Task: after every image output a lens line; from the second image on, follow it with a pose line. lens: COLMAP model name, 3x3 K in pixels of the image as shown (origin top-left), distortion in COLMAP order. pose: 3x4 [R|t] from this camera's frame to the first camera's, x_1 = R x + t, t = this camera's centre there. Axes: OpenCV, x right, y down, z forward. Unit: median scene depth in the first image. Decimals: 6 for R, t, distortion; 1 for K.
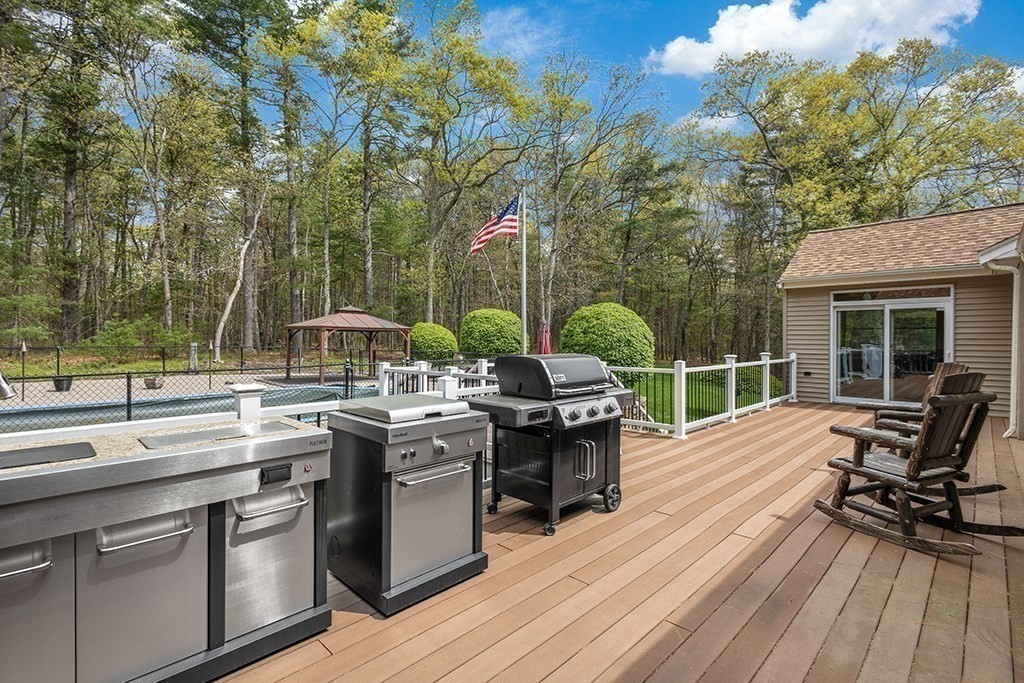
lens RADIAL K [[473.7, 0, 514.1], [0, 473.7, 339.1], [0, 0, 1]] dist [0.000755, 0.001337]
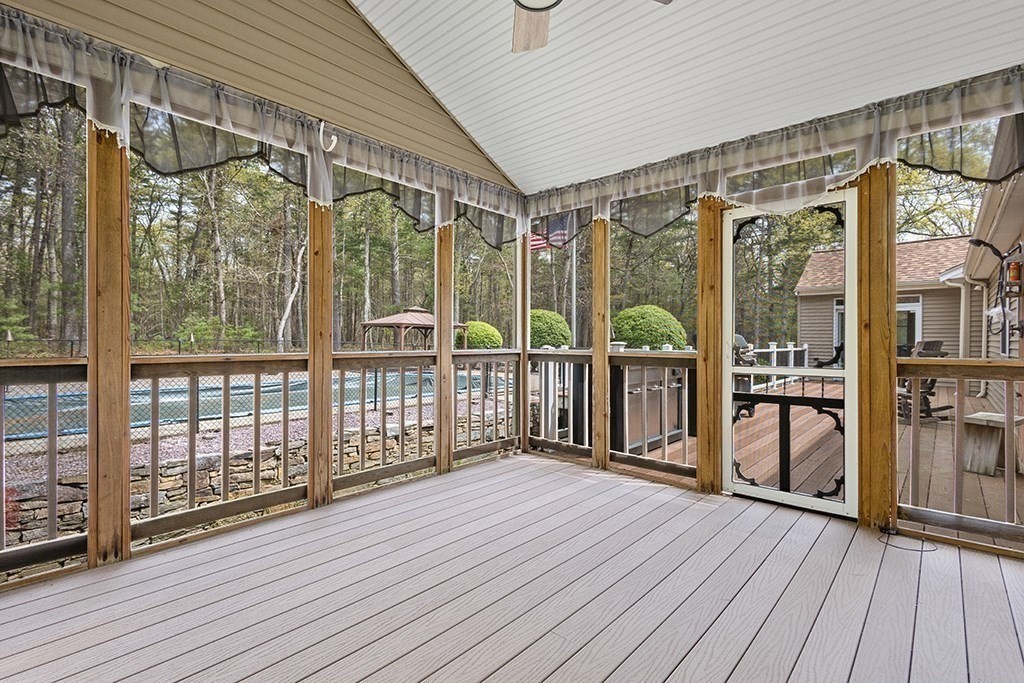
lens RADIAL K [[473.7, 0, 511.4], [0, 473.7, 338.8], [0, 0, 1]] dist [0.000755, 0.001337]
pose [[0.999132, 0.005595, 0.041279, -0.222046], [-0.005337, 0.999966, -0.006349, 0.021179], [-0.041313, 0.006123, 0.999128, -0.226287]]
